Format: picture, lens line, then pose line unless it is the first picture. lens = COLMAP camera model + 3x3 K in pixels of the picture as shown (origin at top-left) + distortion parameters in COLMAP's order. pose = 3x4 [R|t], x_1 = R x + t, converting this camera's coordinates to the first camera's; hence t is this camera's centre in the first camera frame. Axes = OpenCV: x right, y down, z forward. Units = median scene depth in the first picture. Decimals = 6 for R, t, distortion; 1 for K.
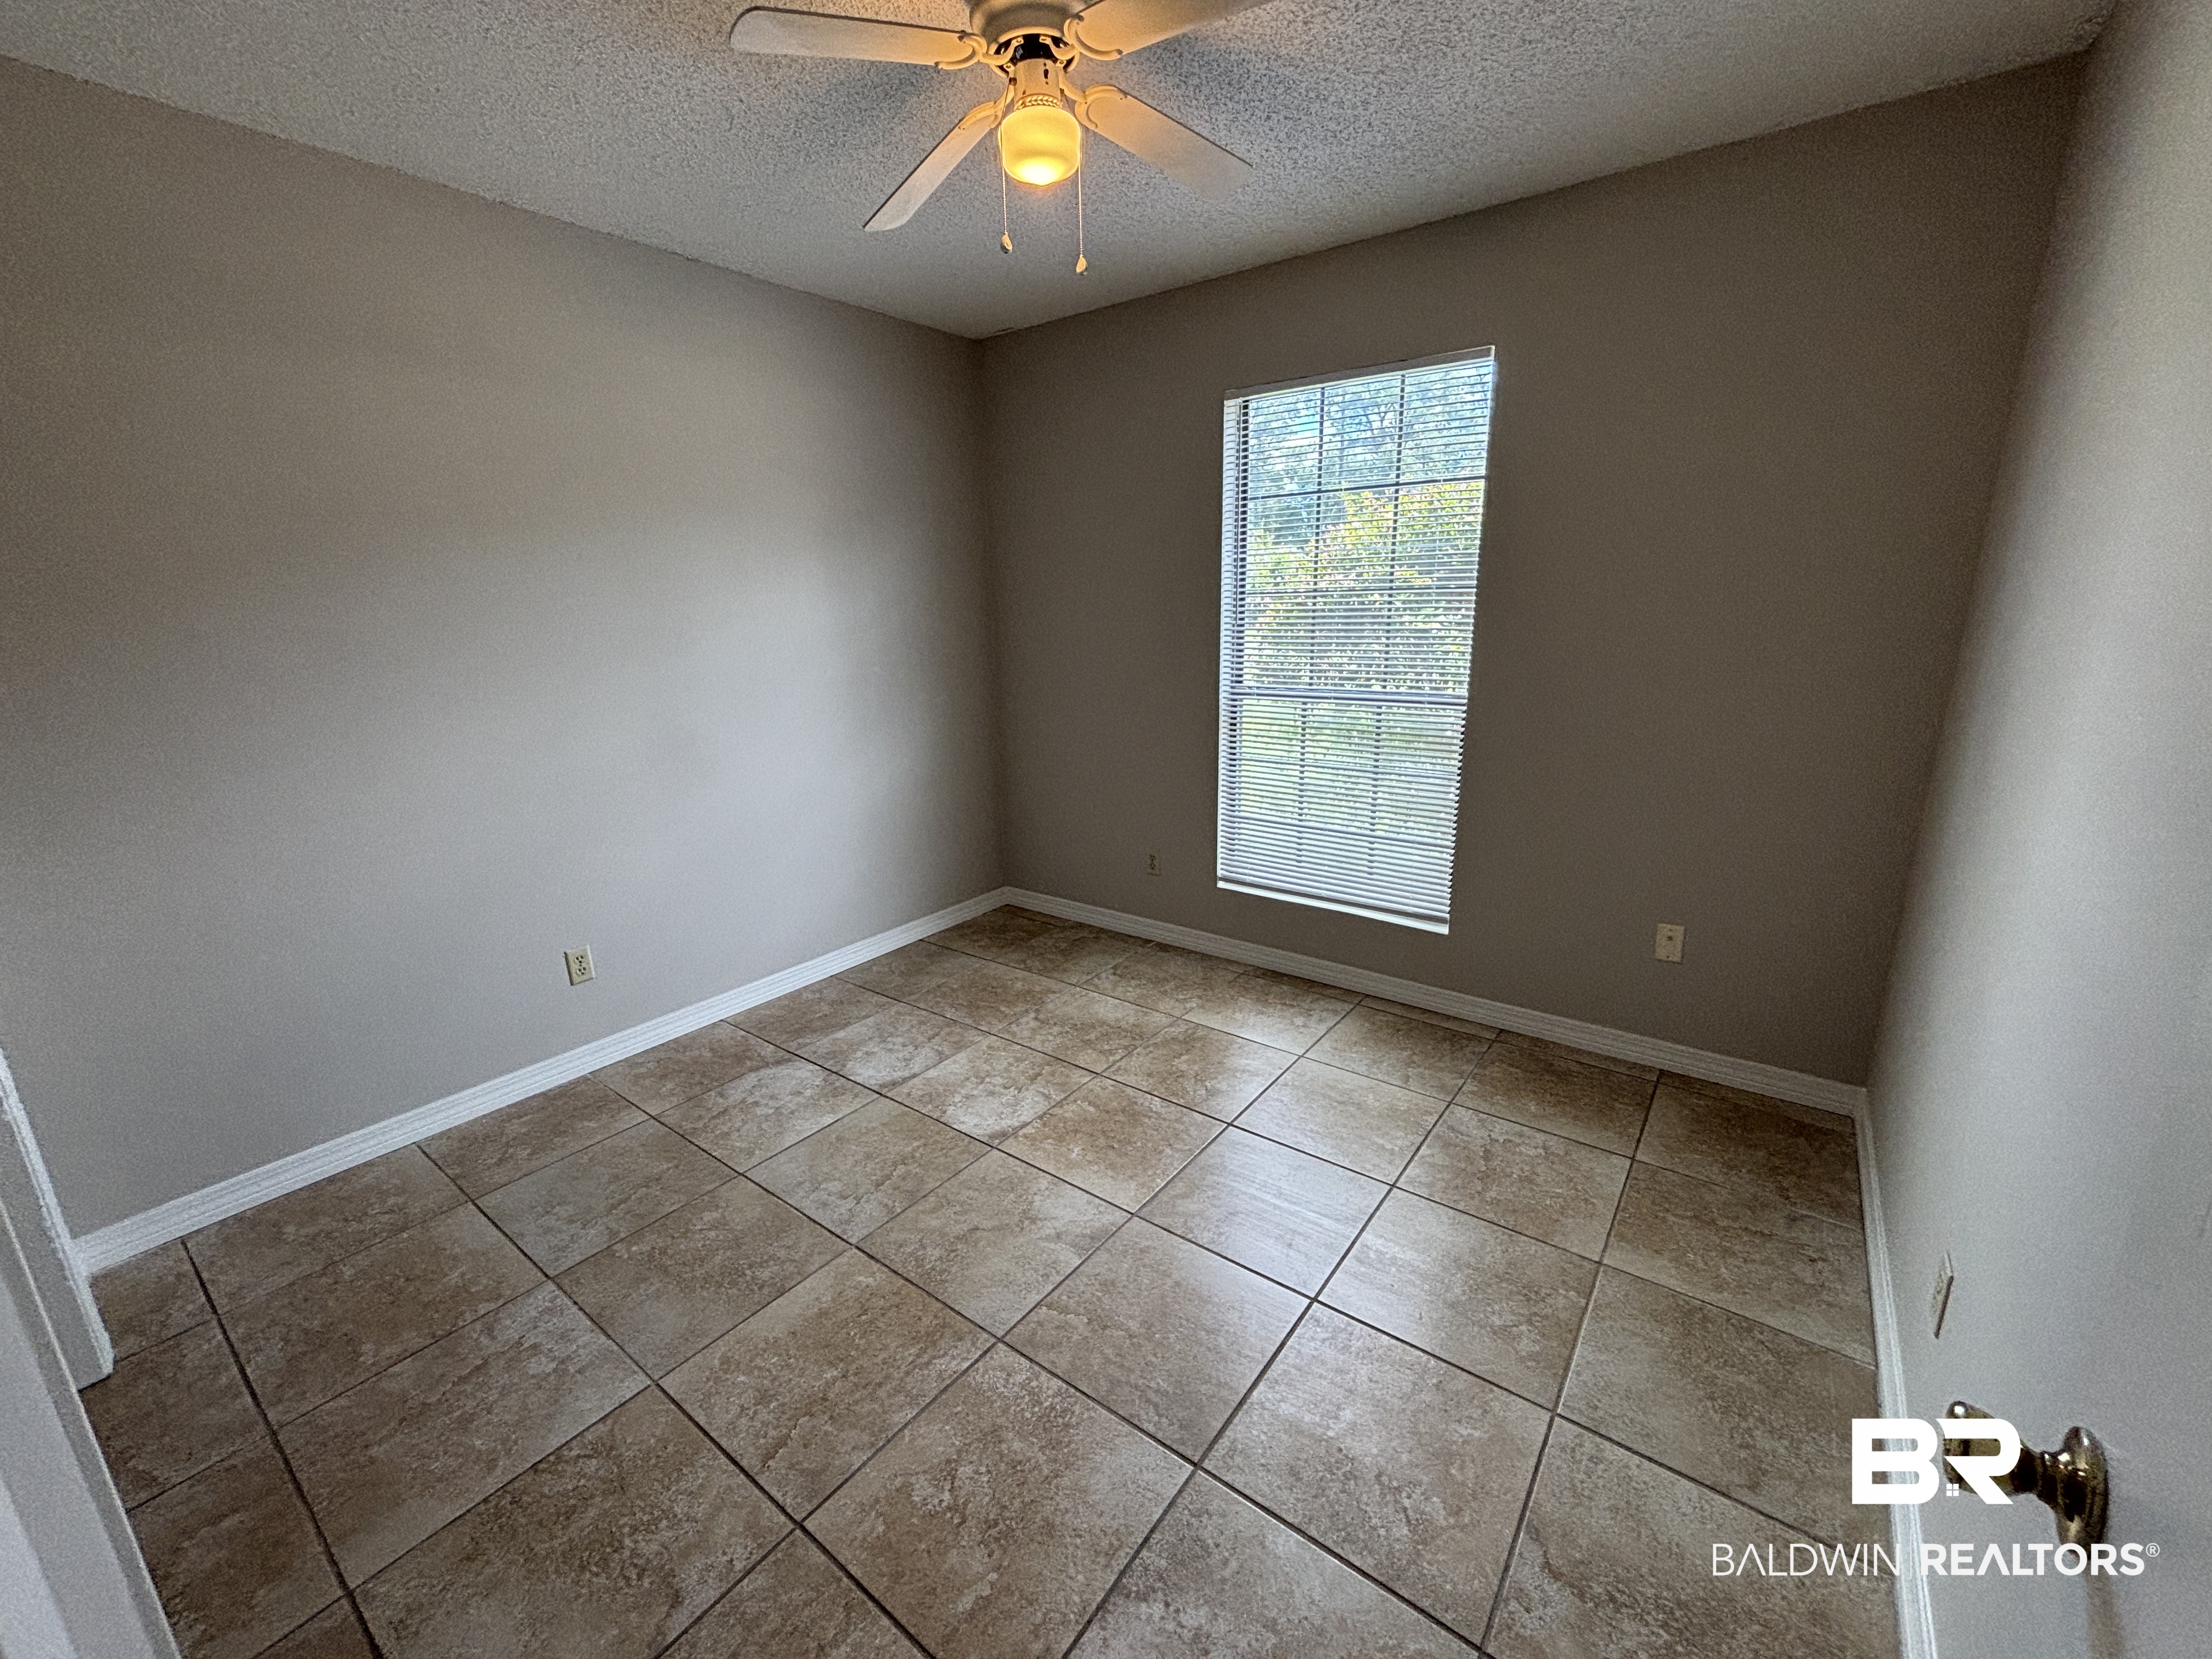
lens RADIAL K [[888.7, 0, 1113.3], [0, 888.7, 831.0], [0, 0, 1]] dist [0.001577, -0.002566]
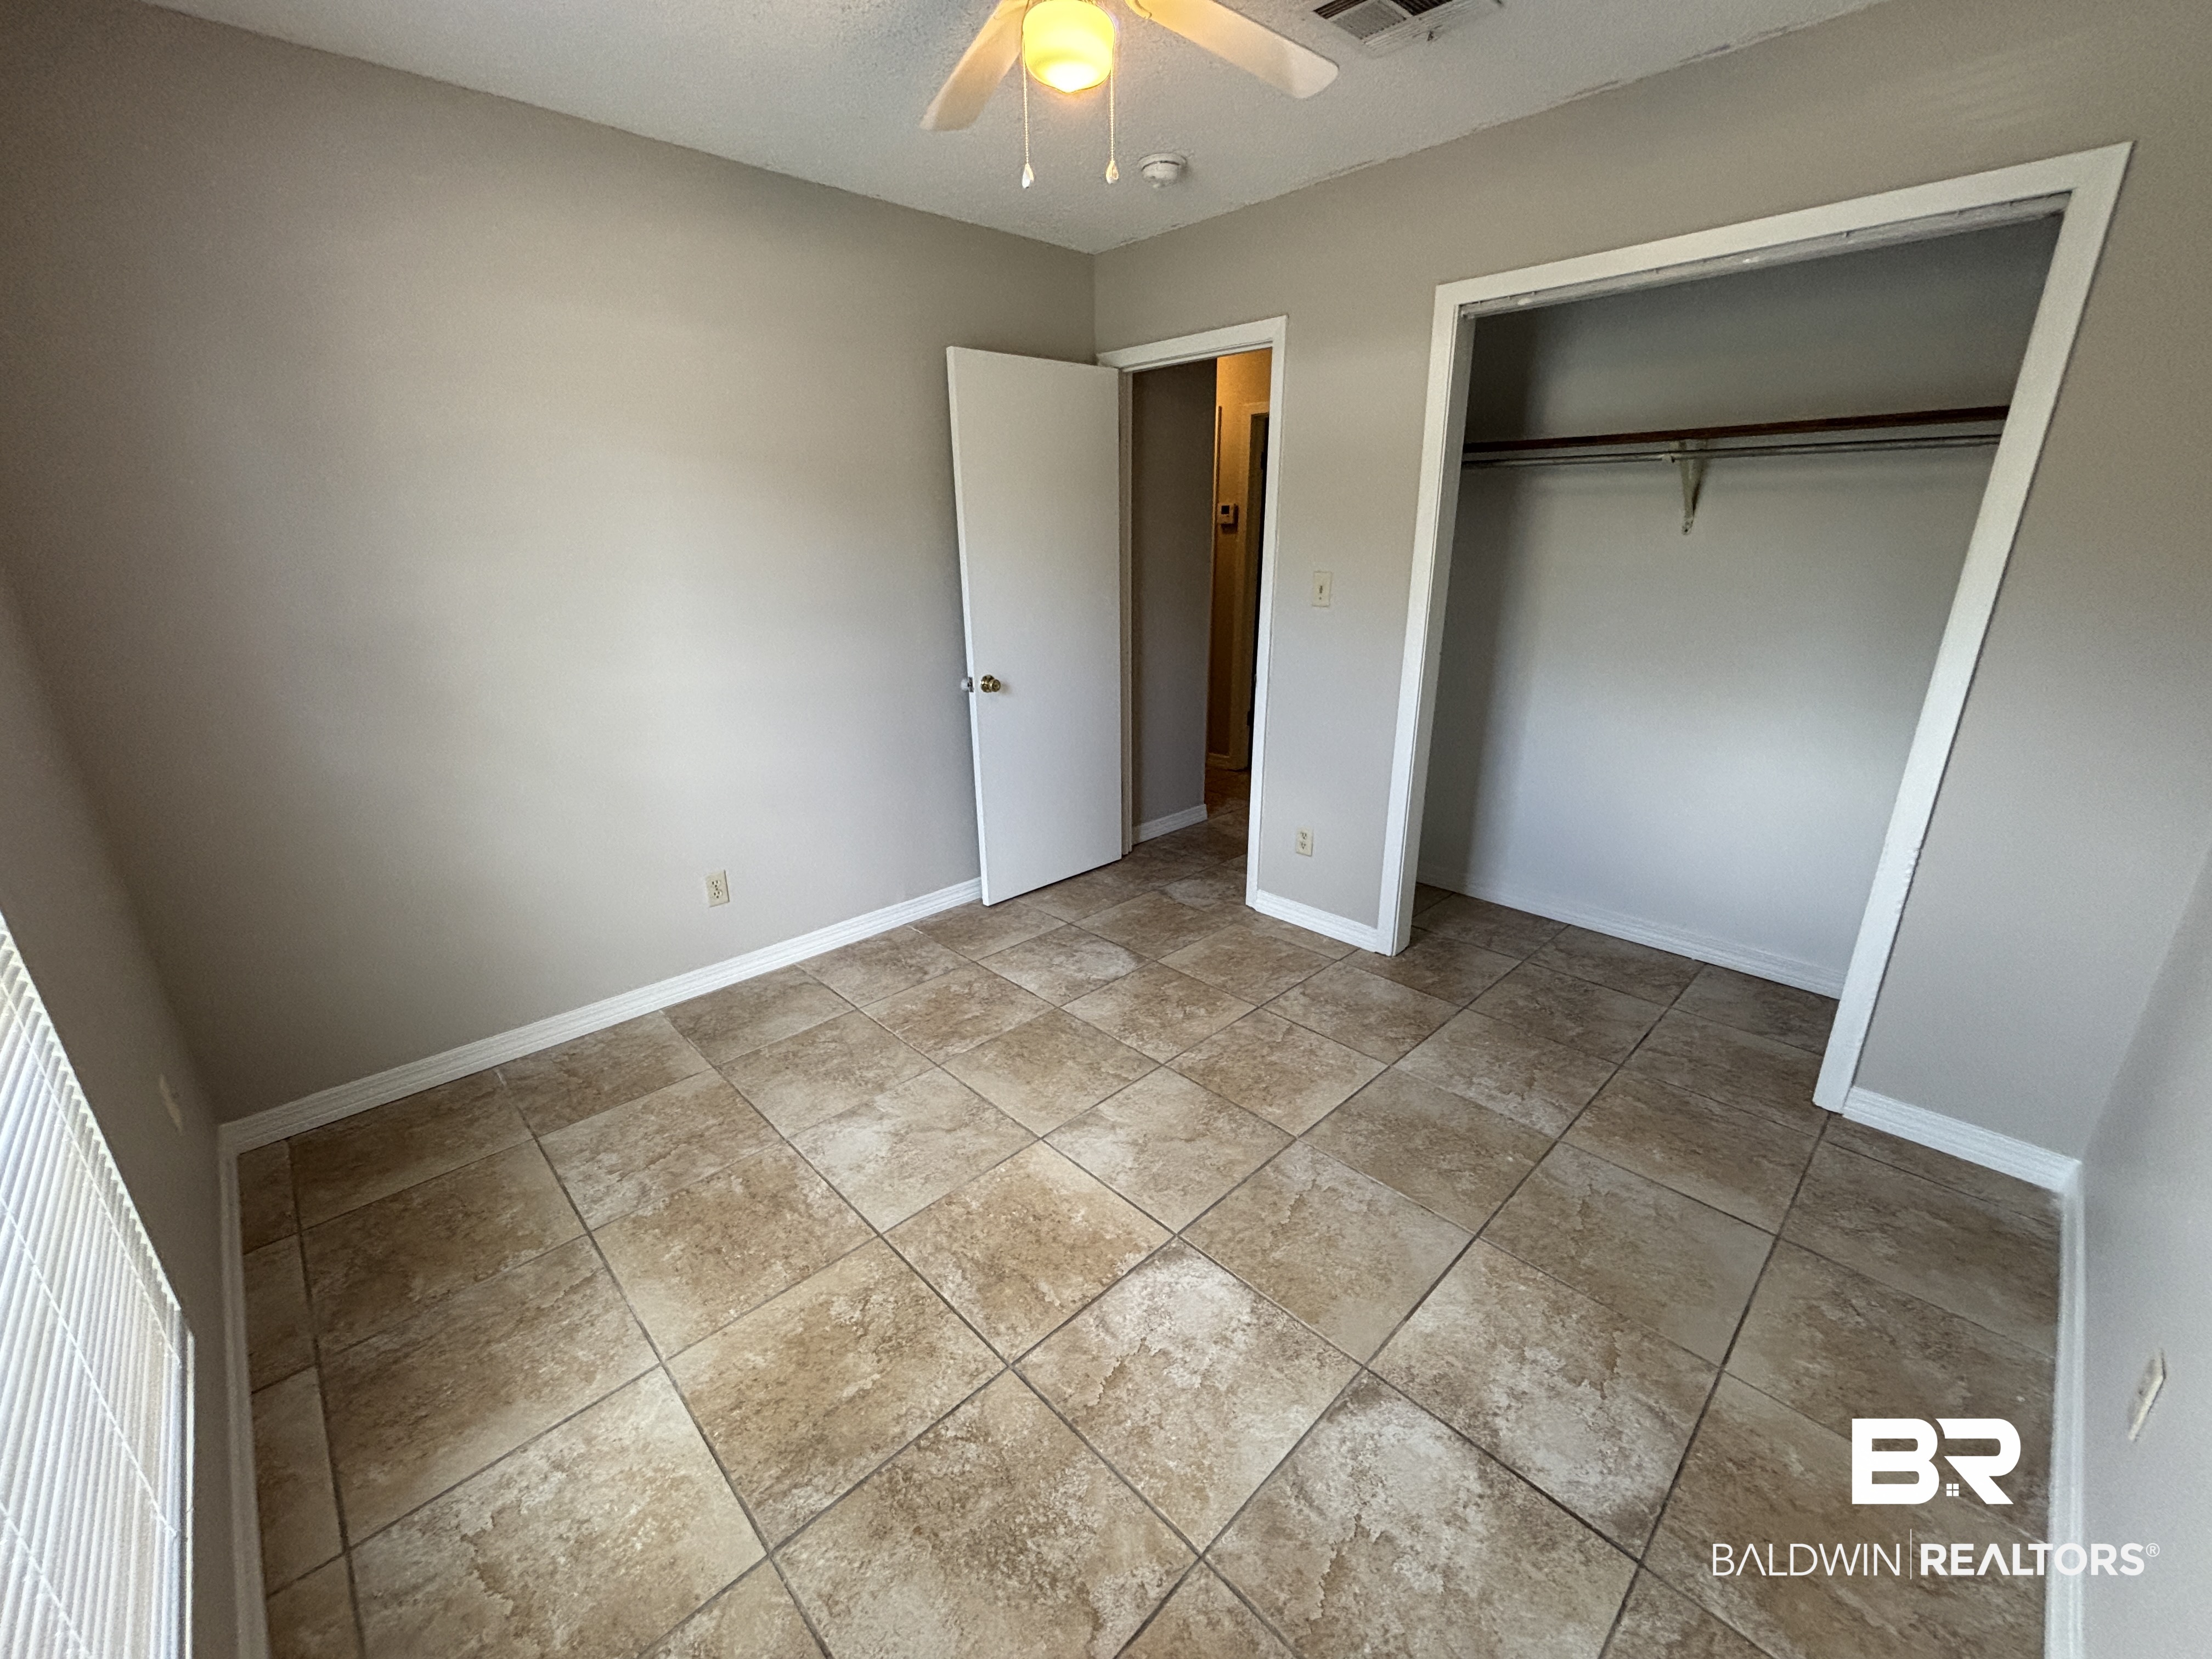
lens RADIAL K [[888.7, 0, 1113.3], [0, 888.7, 831.0], [0, 0, 1]] dist [0.001577, -0.002566]
pose [[-0.987833, -0.017327, 0.154553, -0.206979], [0.070092, 0.837522, 0.541890, -0.420594], [-0.138831, 0.546129, -0.826117, 1.561866]]
